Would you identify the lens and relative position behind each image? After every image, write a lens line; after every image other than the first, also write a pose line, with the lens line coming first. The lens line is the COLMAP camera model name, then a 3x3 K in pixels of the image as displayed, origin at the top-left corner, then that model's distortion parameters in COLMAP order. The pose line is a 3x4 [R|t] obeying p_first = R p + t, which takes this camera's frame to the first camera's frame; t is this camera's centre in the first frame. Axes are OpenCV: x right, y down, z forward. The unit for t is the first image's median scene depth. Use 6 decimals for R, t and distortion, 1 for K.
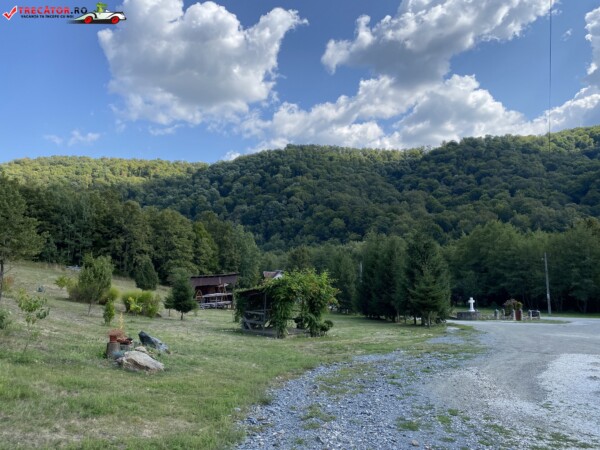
lens RADIAL K [[467.7, 0, 264.2], [0, 467.7, 226.4], [0, 0, 1]] dist [0.000954, -0.014755]
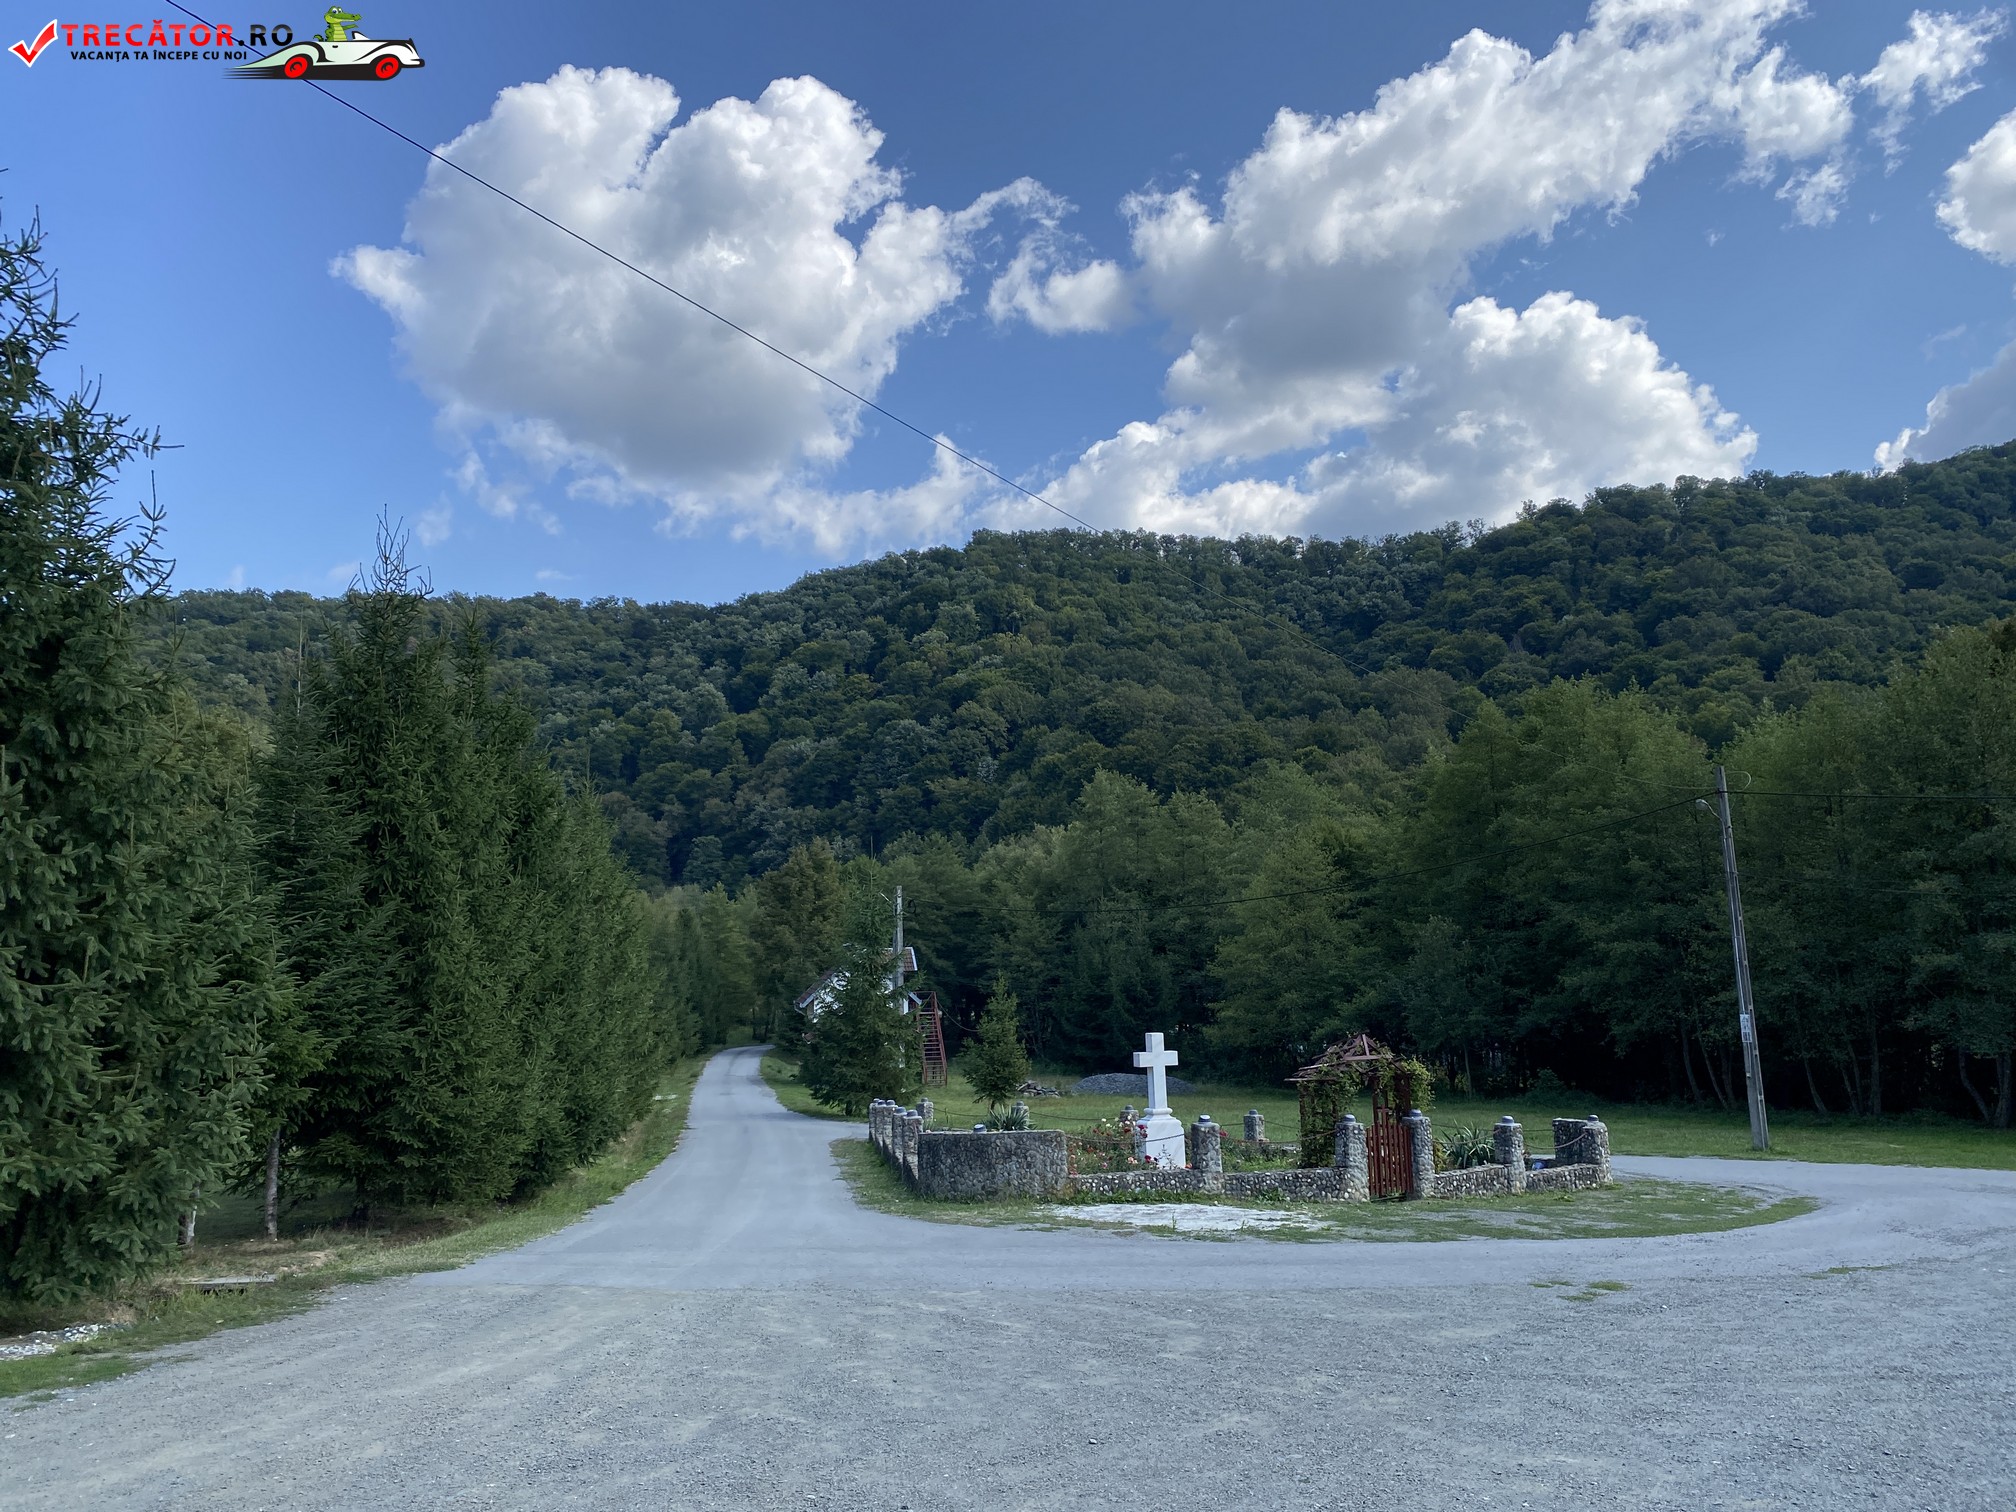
lens RADIAL K [[1529.0, 0, 889.5], [0, 1529.0, 762.4], [0, 0, 1]] dist [-0.008093, -0.001788]
pose [[0.998117, -0.018910, -0.058344, 0.063149], [0.016135, 0.998733, -0.047674, 0.014198], [0.059172, 0.046643, 0.997158, 0.081872]]
